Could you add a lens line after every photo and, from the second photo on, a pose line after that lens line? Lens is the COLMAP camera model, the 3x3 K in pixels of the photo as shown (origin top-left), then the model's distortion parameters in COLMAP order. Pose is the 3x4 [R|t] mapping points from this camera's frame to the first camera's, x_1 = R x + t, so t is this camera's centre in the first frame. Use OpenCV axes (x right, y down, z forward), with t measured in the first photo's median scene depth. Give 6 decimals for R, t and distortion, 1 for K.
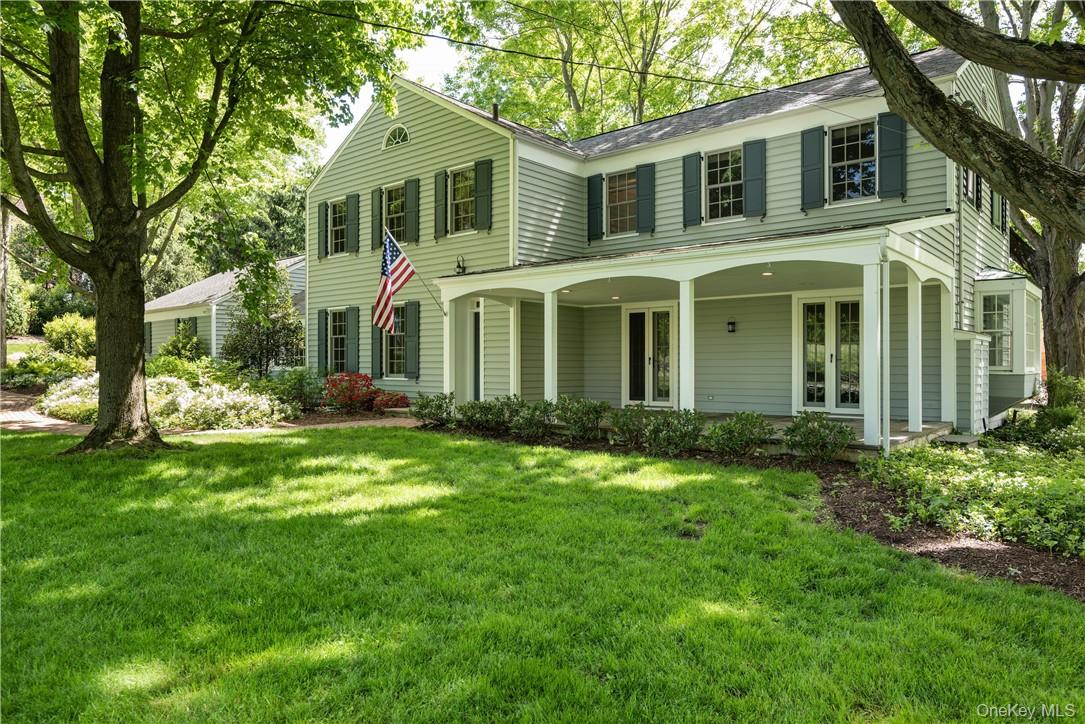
lens RADIAL K [[719.4, 0, 542.3], [0, 719.4, 360.6], [0, 0, 1]] dist [-0.035134, -0.000975]
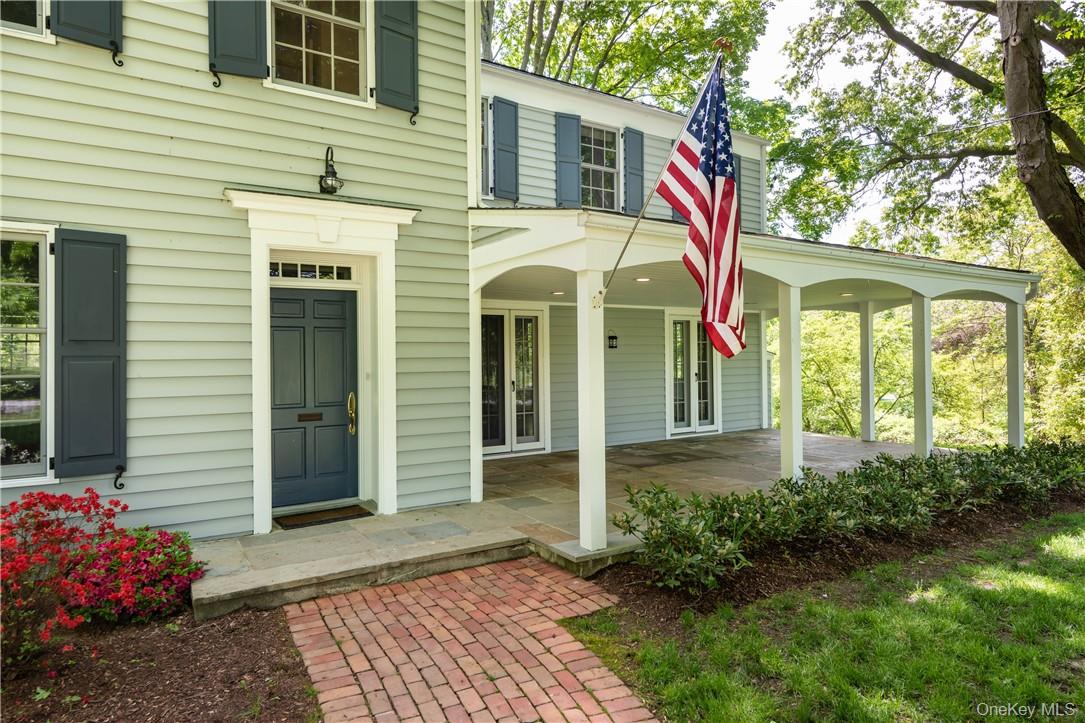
lens RADIAL K [[625.4, 0, 543.3], [0, 625.4, 356.3], [0, 0, 1]] dist [0.001825, 0.000123]
pose [[0.309930, -0.000970, 0.950759, -0.414212], [0.003498, 0.999994, -0.000120, -0.027759], [-0.950753, 0.003363, 0.309932, 0.778531]]
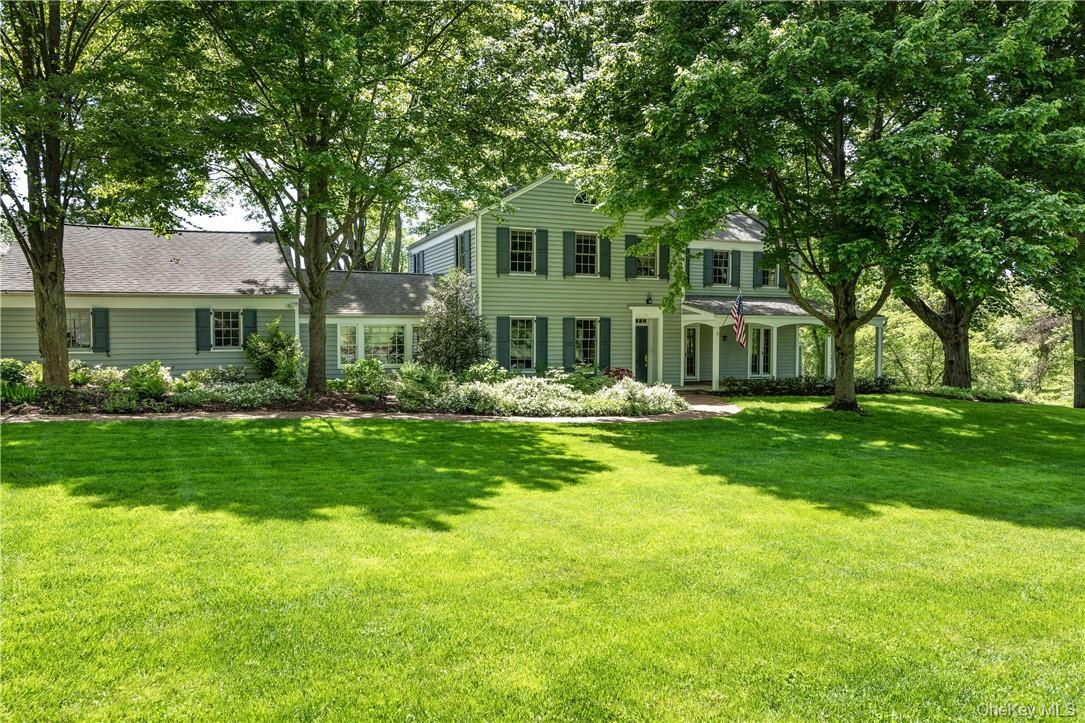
lens RADIAL K [[714.5, 0, 541.6], [0, 714.5, 362.4], [0, 0, 1]] dist [0.002667, -0.000090]
pose [[0.459145, -0.033545, 0.887728, -1.660745], [-0.006659, 0.999129, 0.041199, -0.053650], [-0.888337, -0.024828, 0.458521, 0.477396]]
